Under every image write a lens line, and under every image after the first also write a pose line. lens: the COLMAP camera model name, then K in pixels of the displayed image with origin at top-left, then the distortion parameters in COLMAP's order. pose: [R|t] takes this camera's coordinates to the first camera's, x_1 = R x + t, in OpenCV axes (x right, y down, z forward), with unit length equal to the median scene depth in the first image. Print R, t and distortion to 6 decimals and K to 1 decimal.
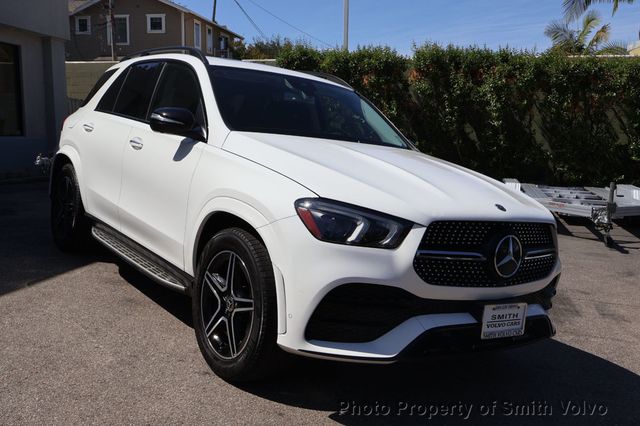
lens RADIAL K [[649.2, 0, 320.0], [0, 649.2, 213.0], [0, 0, 1]] dist [0.003260, 0.020791]
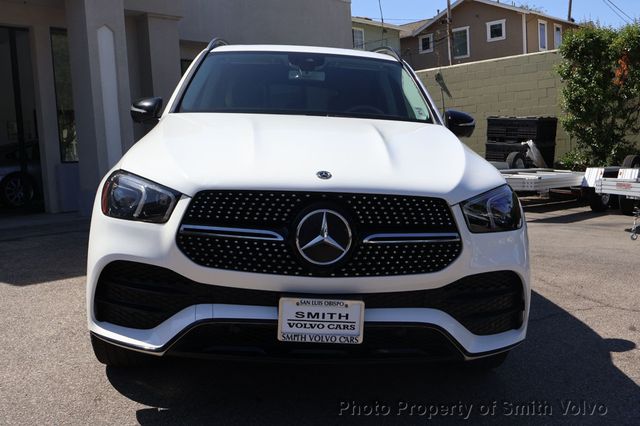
lens RADIAL K [[674.2, 0, 320.0], [0, 674.2, 213.0], [0, 0, 1]] dist [-0.000119, -0.006645]
pose [[0.837755, -0.011644, -0.545922, 0.731169], [-0.004032, 0.999613, -0.027508, 0.060745], [0.546031, 0.025246, 0.837384, 0.333027]]
